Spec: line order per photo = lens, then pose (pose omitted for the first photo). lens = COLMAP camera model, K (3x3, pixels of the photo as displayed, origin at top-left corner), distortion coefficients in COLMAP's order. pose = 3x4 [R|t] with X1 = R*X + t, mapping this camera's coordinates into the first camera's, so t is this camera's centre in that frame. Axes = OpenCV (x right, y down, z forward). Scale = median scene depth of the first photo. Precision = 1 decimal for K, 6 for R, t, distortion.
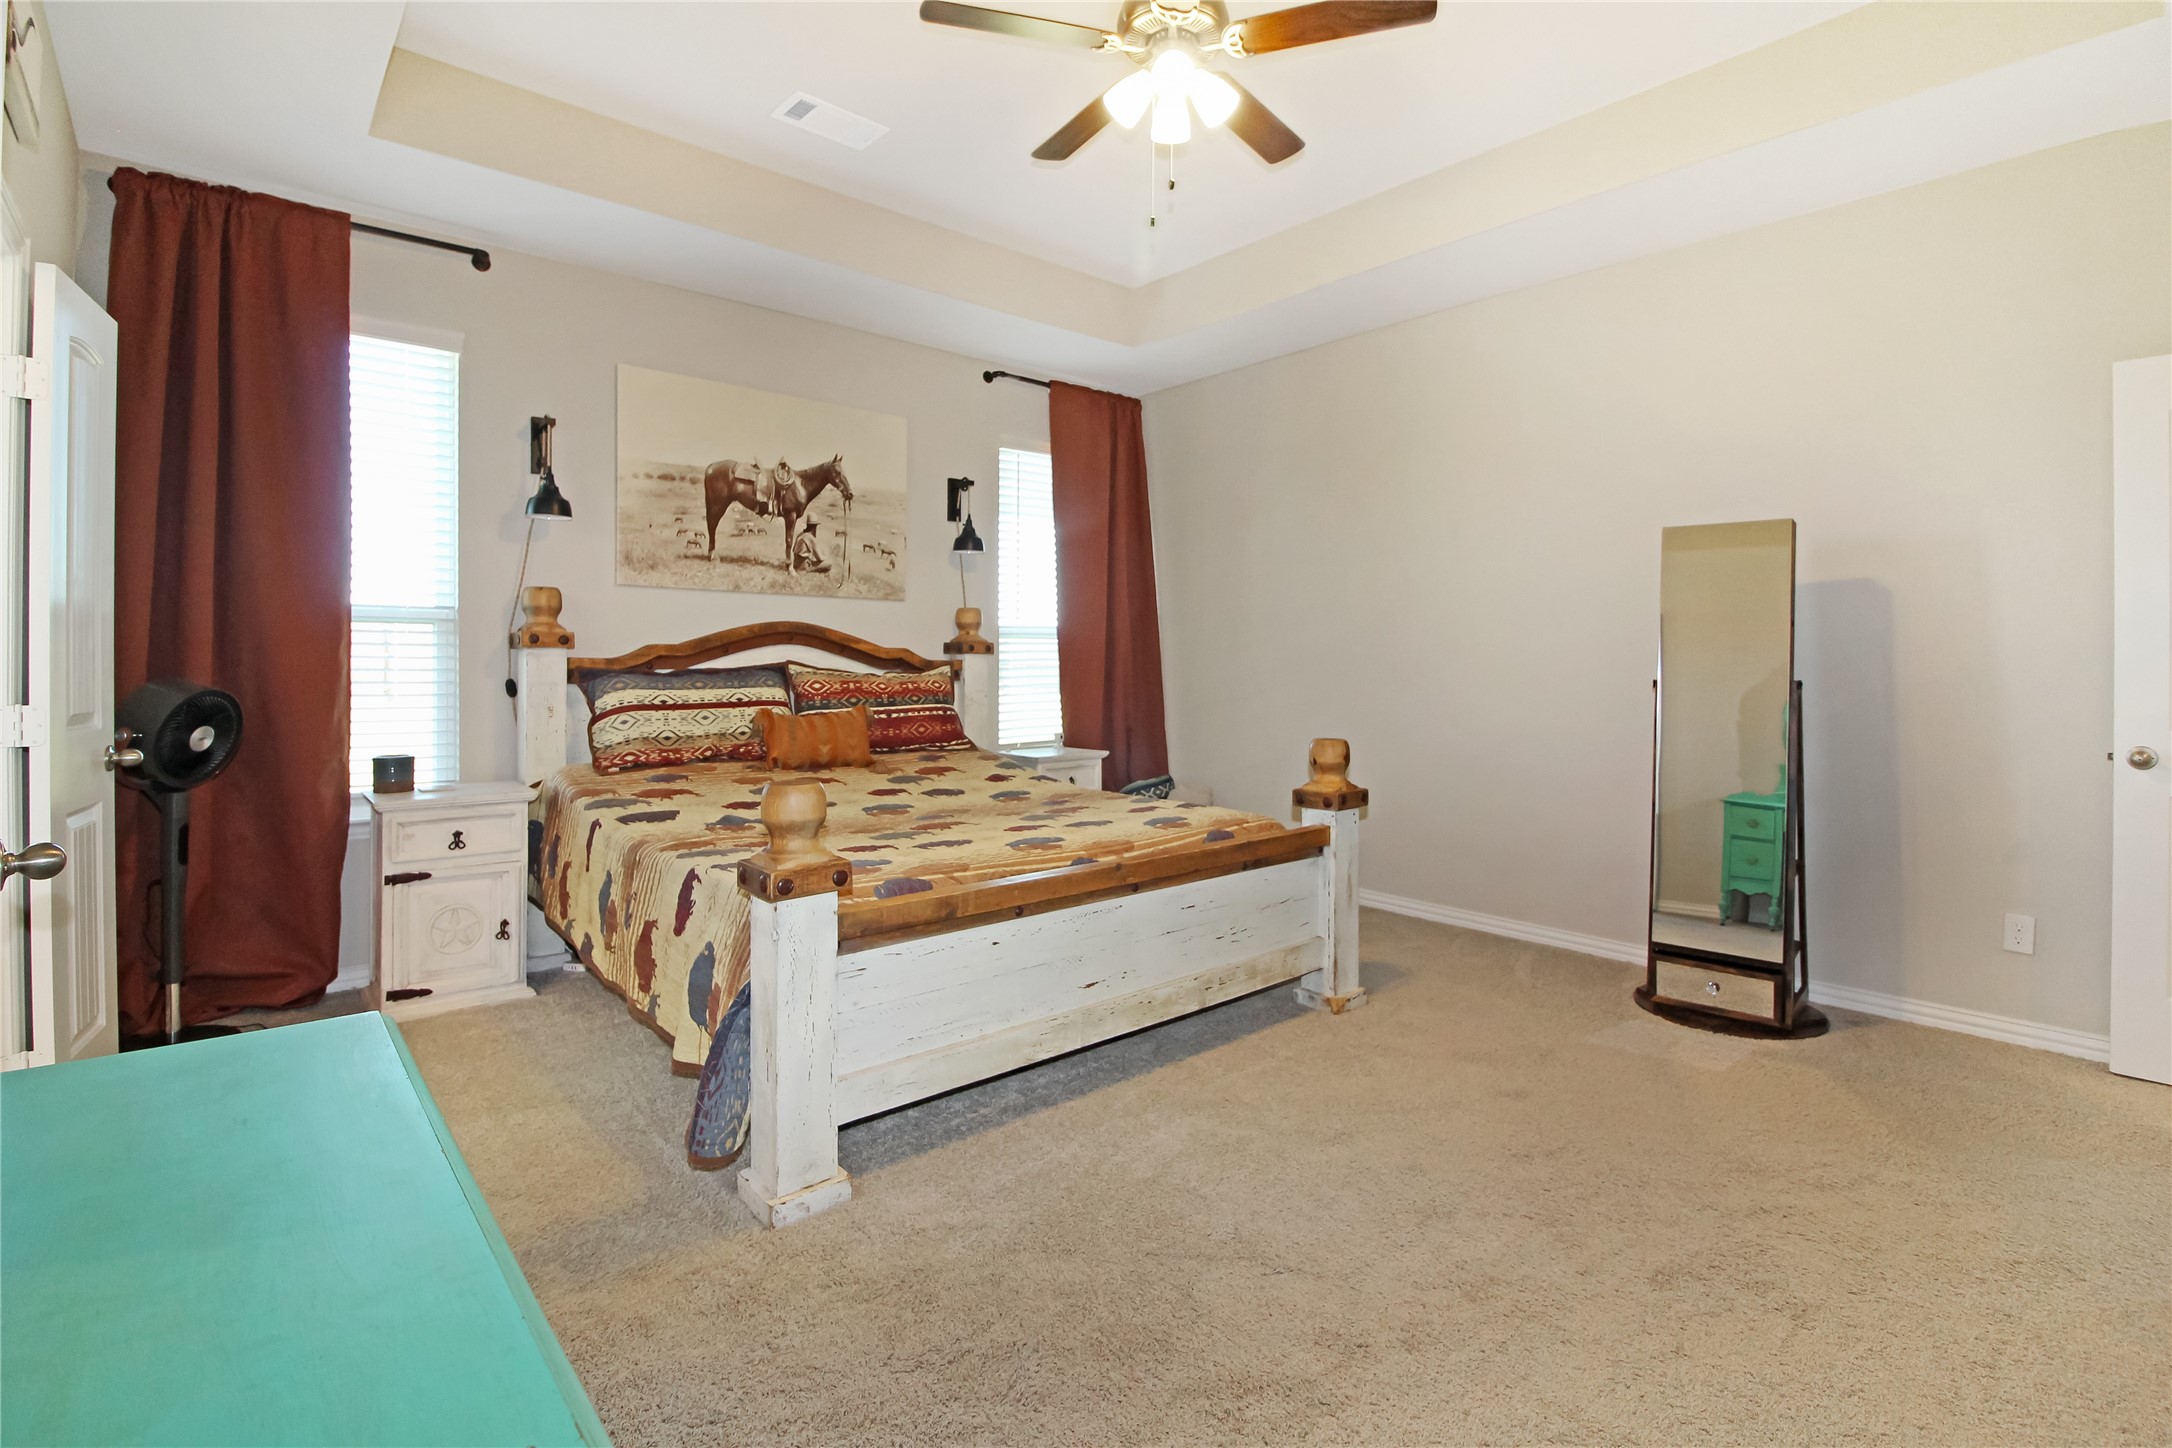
lens RADIAL K [[1041.5, 0, 1072.7], [0, 1041.5, 658.3], [0, 0, 1]] dist [0.002877, 0.000042]
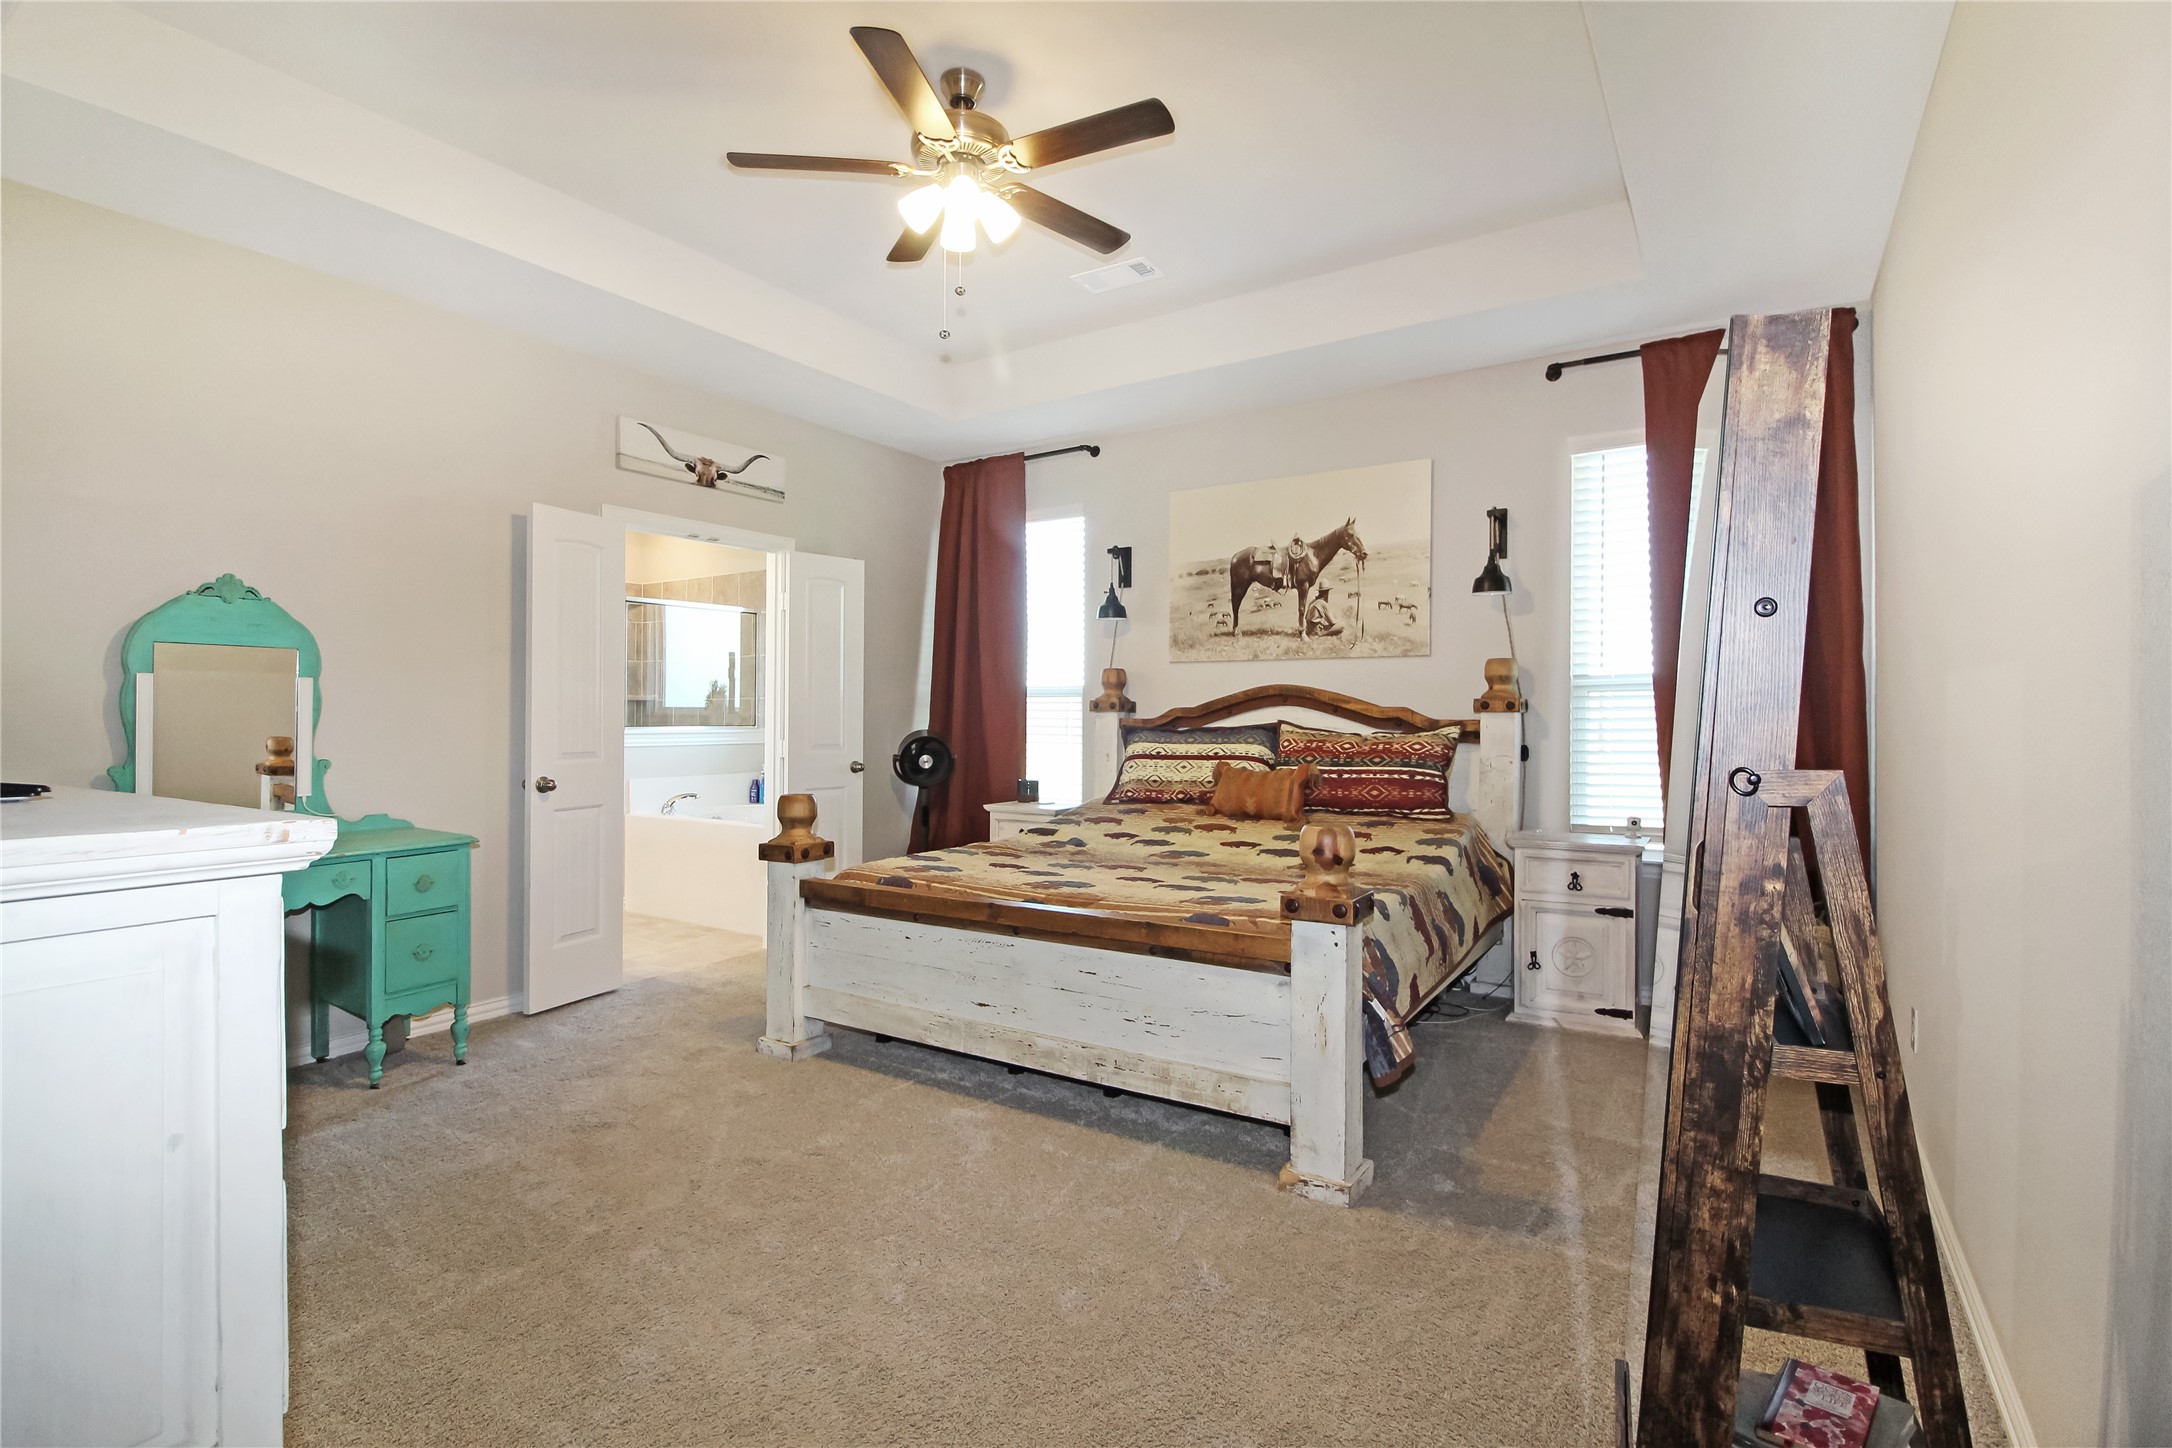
lens RADIAL K [[1041.5, 0, 1081.7], [0, 1041.5, 718.7], [0, 0, 1]] dist [0.002877, 0.000042]
pose [[0.265521, 0.001099, -0.964104, 0.723053], [0.006588, 0.999974, 0.002954, -0.004165], [0.964083, -0.007136, 0.265507, 0.500825]]
